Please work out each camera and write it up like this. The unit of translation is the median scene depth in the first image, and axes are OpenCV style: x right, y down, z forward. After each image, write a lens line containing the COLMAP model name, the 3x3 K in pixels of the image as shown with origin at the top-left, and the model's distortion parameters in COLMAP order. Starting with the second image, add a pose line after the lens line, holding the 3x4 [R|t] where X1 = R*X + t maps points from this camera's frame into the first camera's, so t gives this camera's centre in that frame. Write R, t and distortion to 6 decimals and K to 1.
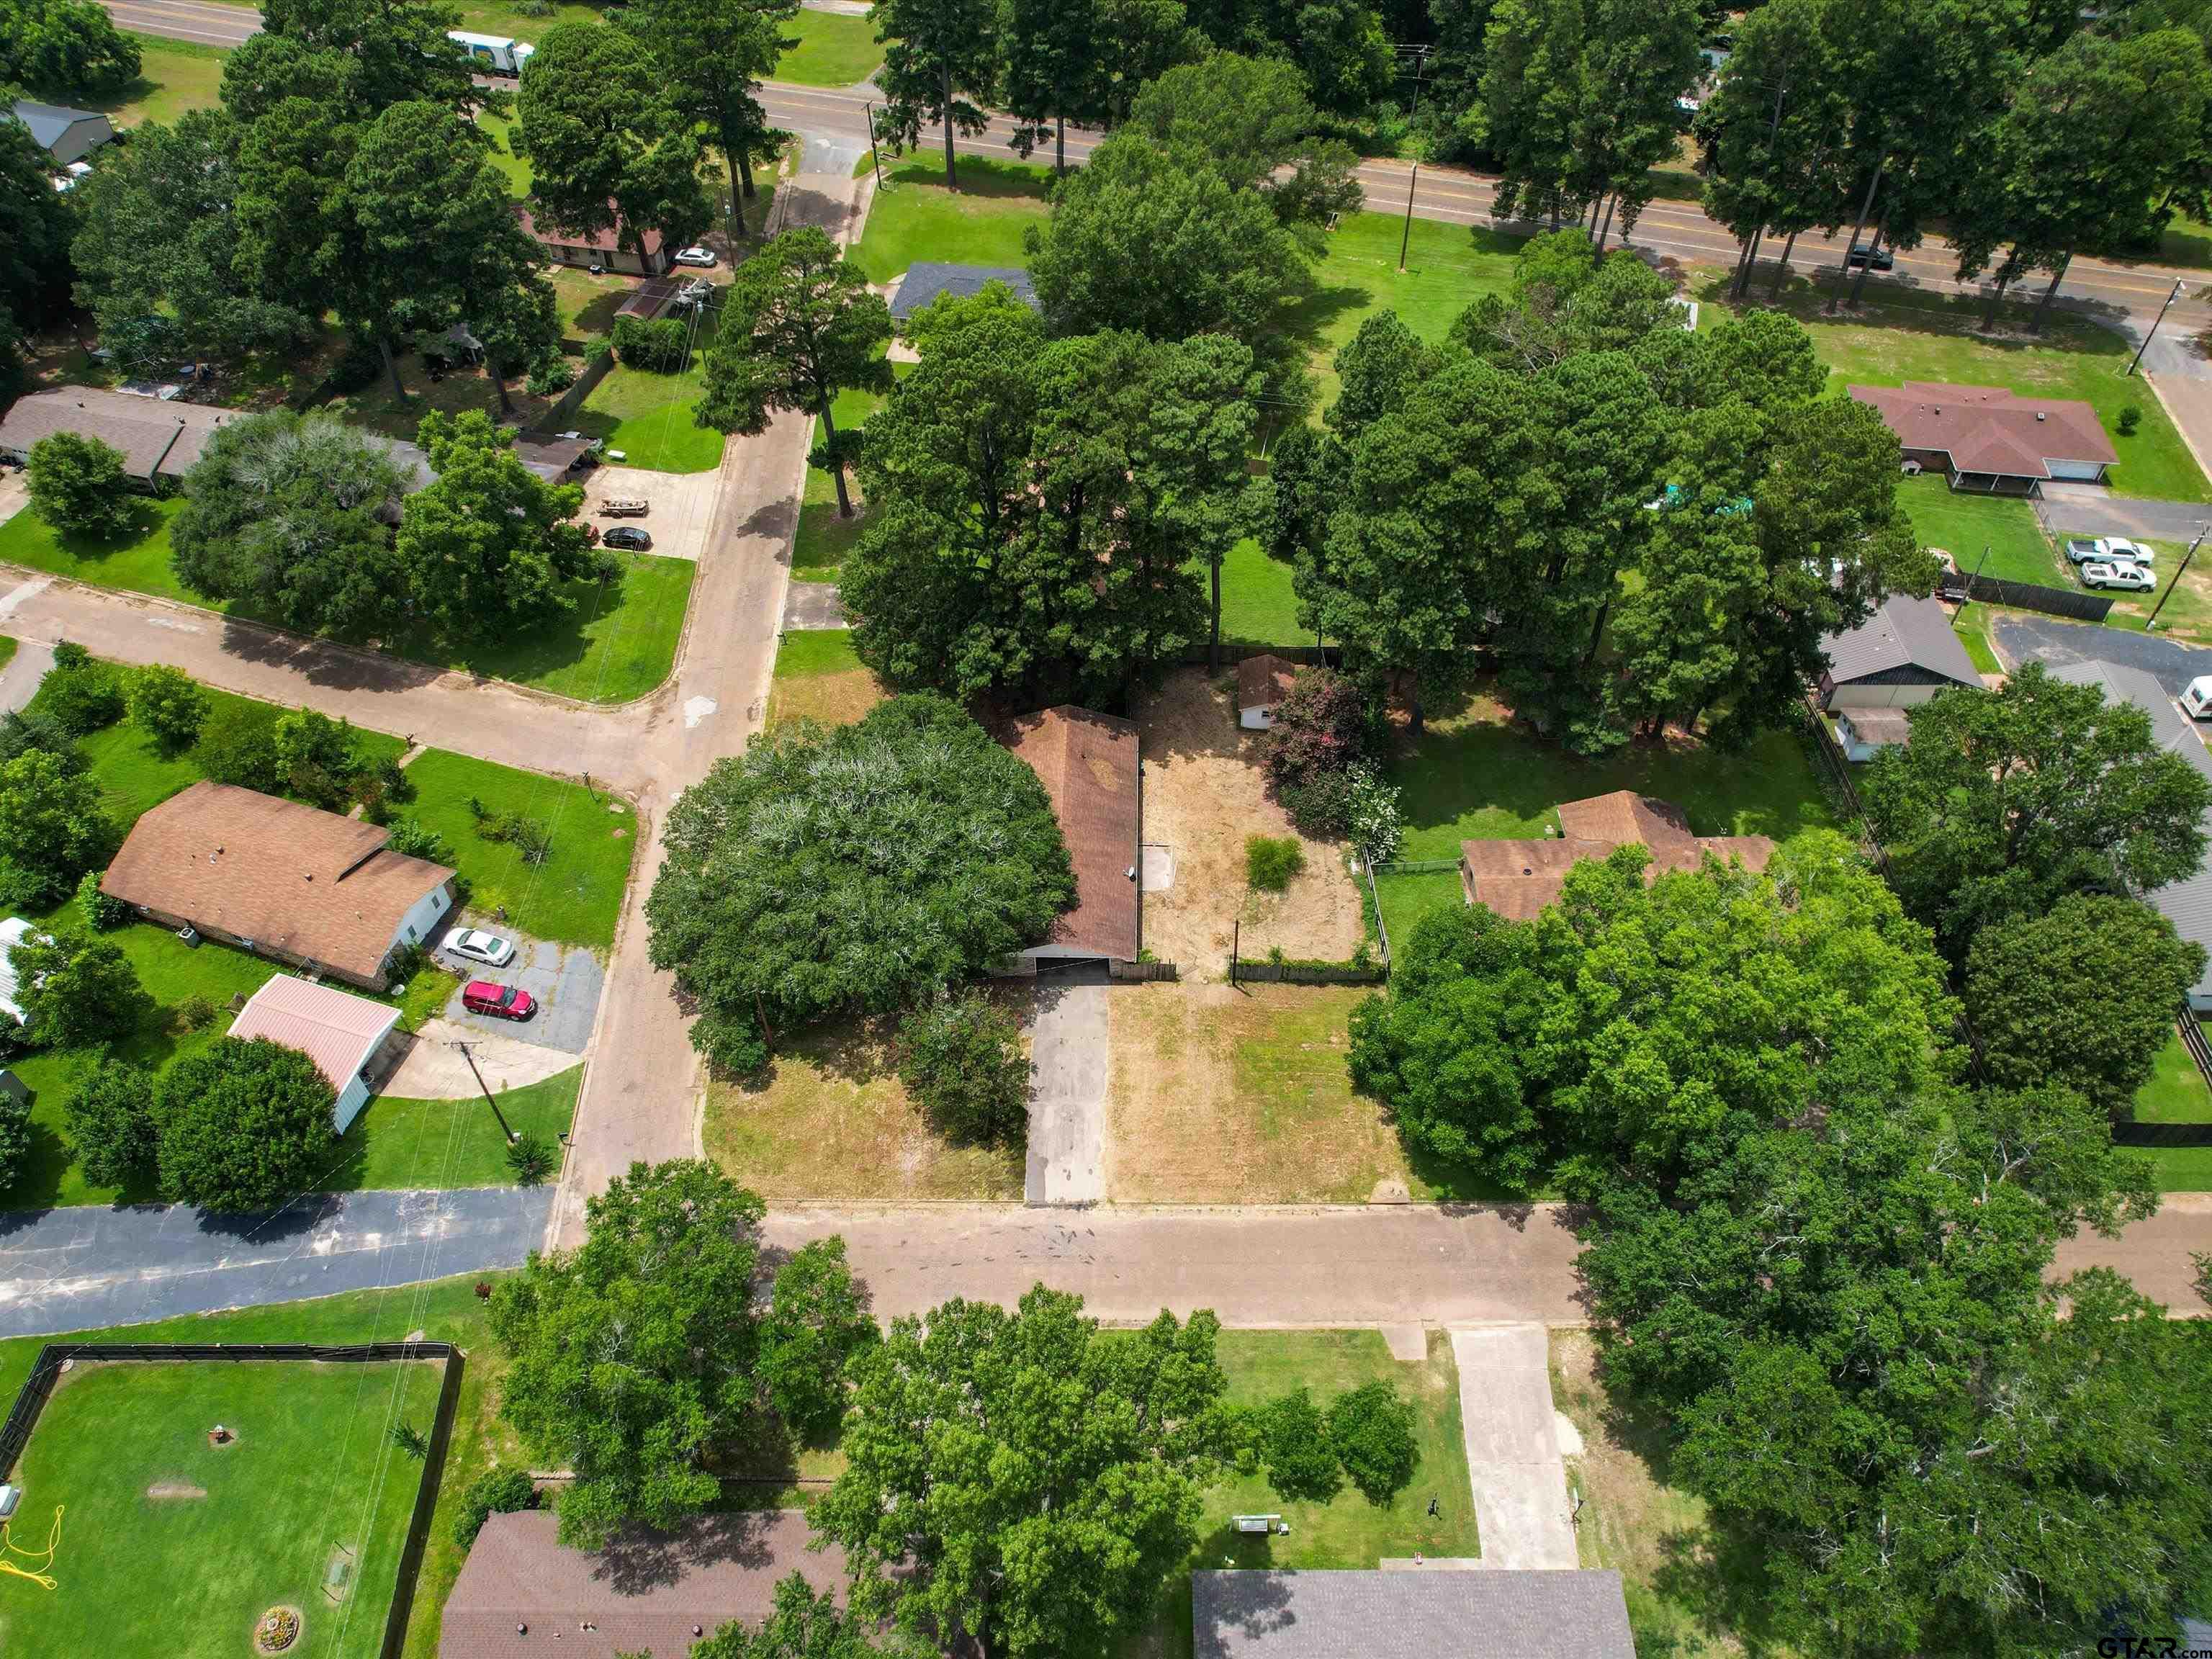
lens RADIAL K [[1582.6, 0, 1110.5], [0, 1582.6, 840.1], [0, 0, 1]] dist [-0.071869, 0.063847]
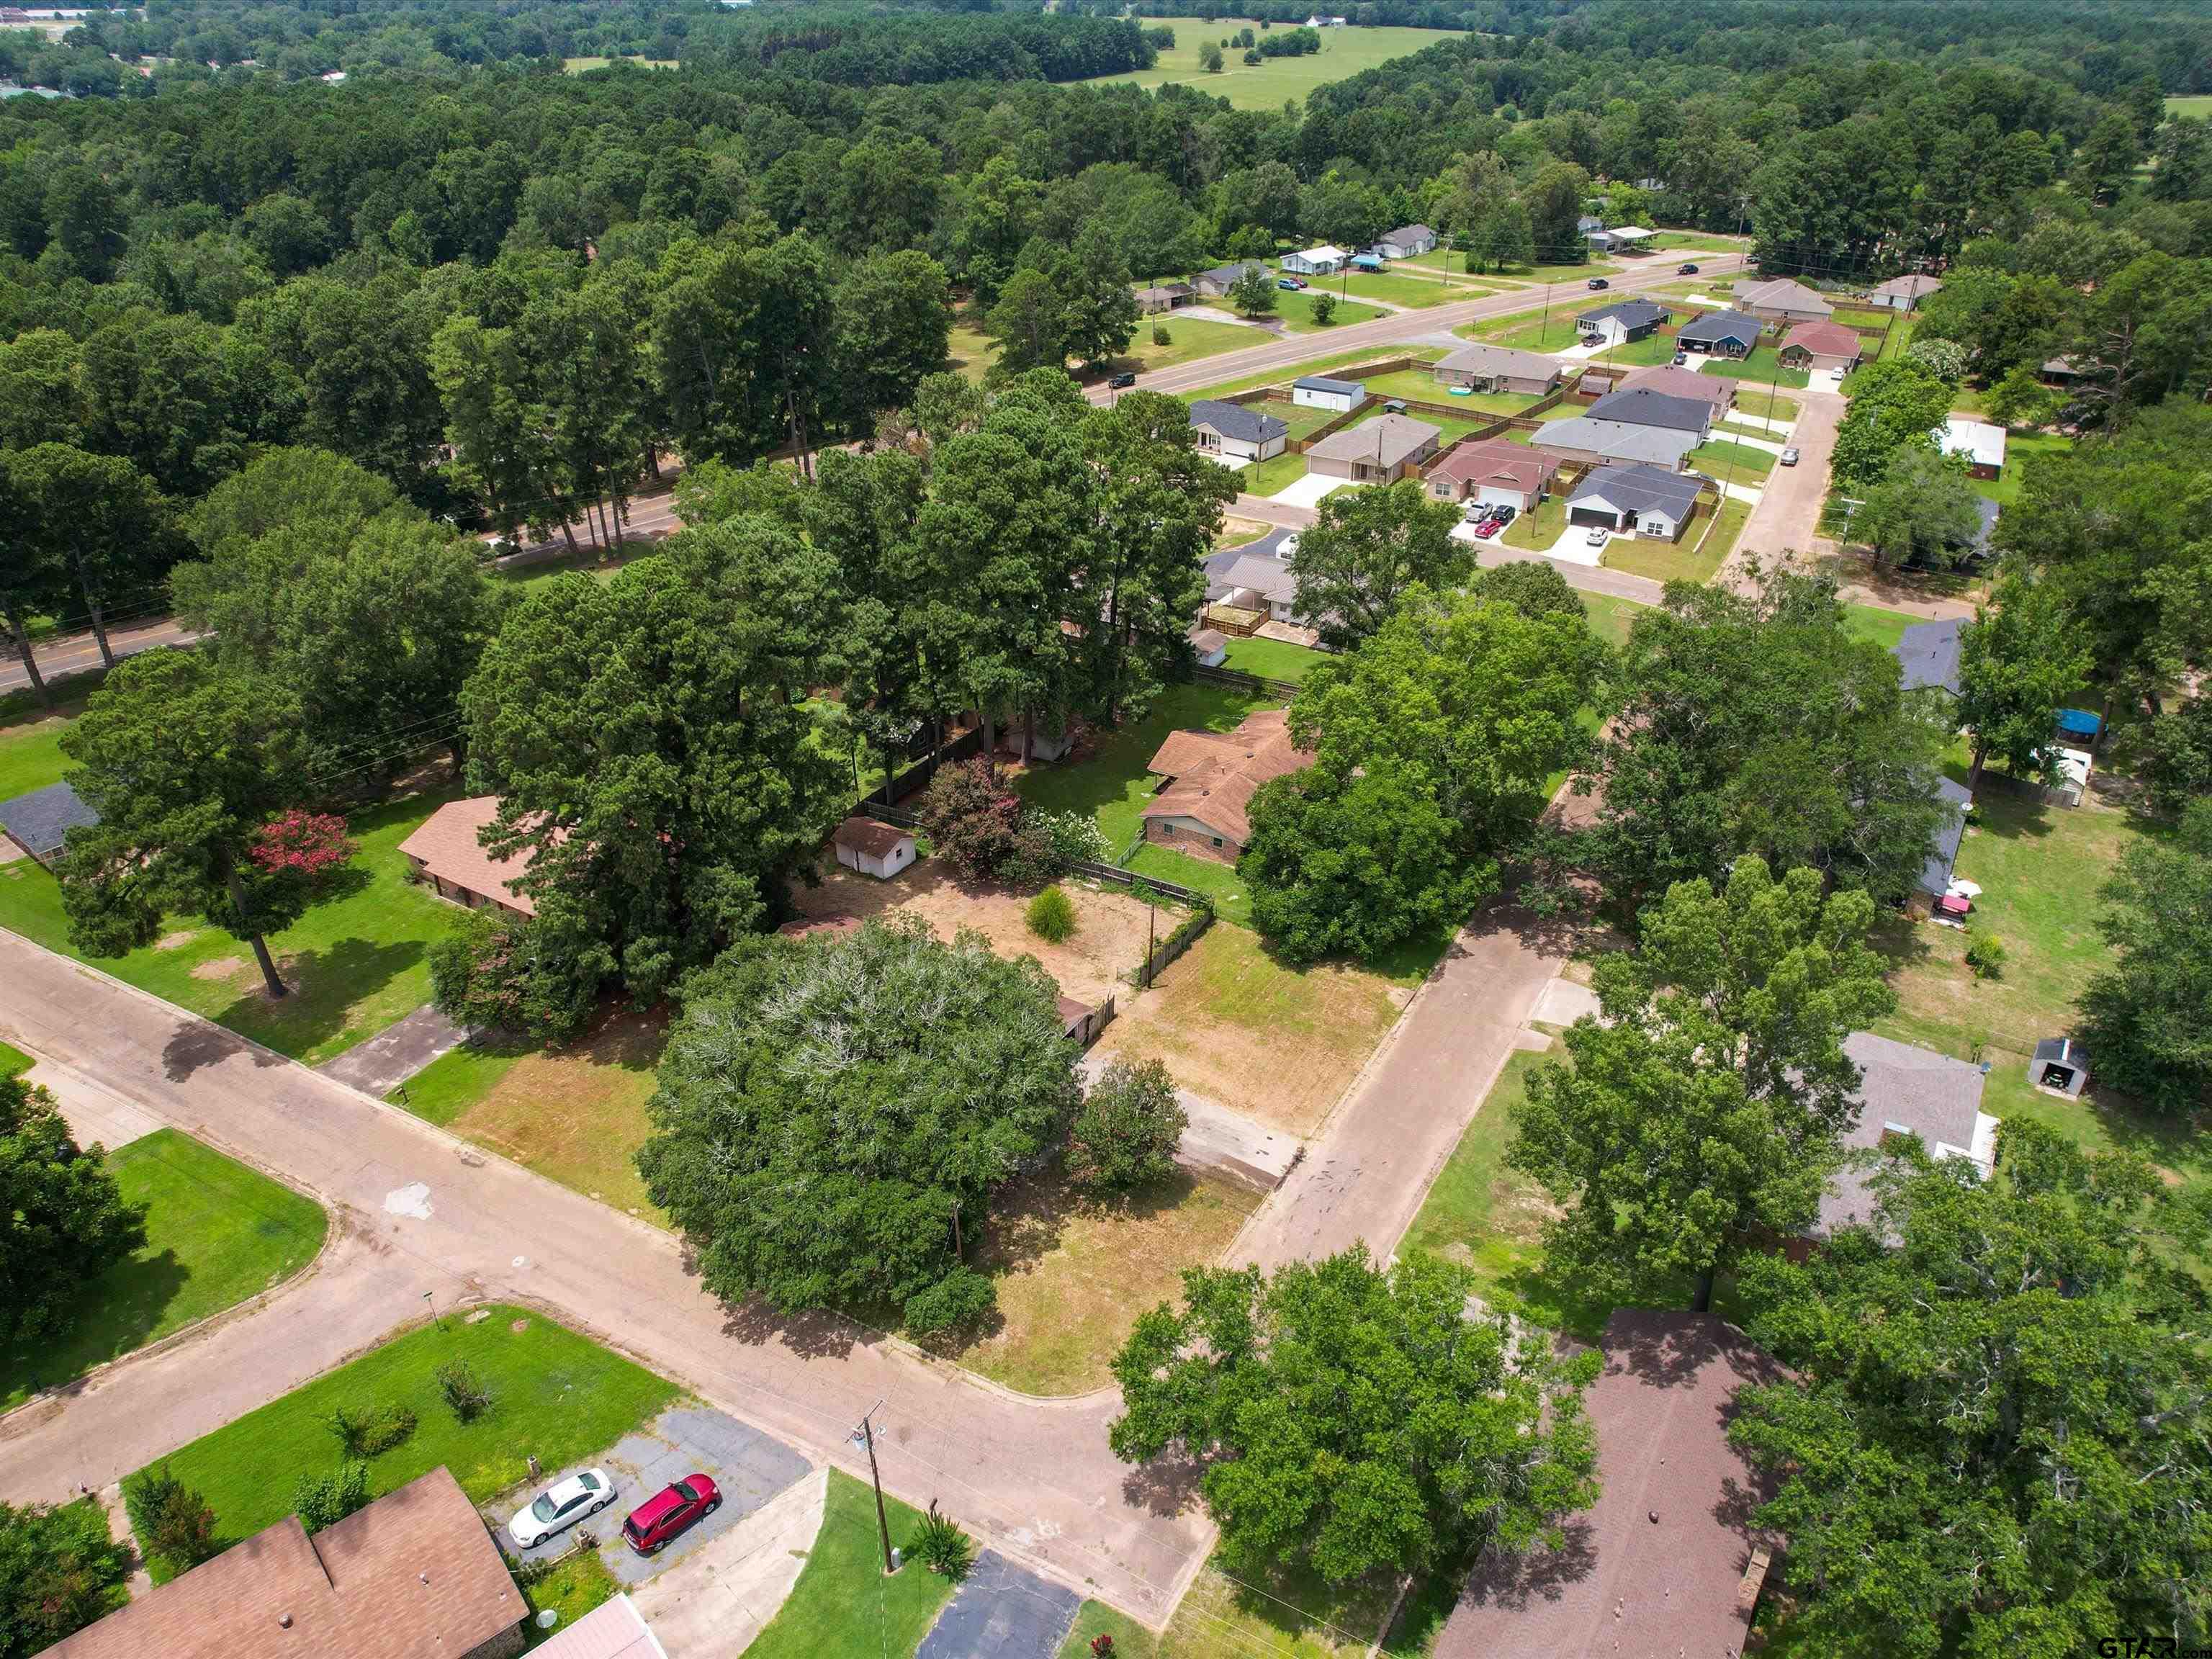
lens RADIAL K [[1582.6, 0, 1110.5], [0, 1582.6, 840.1], [0, 0, 1]] dist [-0.071869, 0.063847]
pose [[0.507122, -0.431523, 0.746067, -0.672268], [0.638888, 0.769226, 0.010648, -0.011447], [-0.578489, 0.471253, 0.665786, 0.270229]]
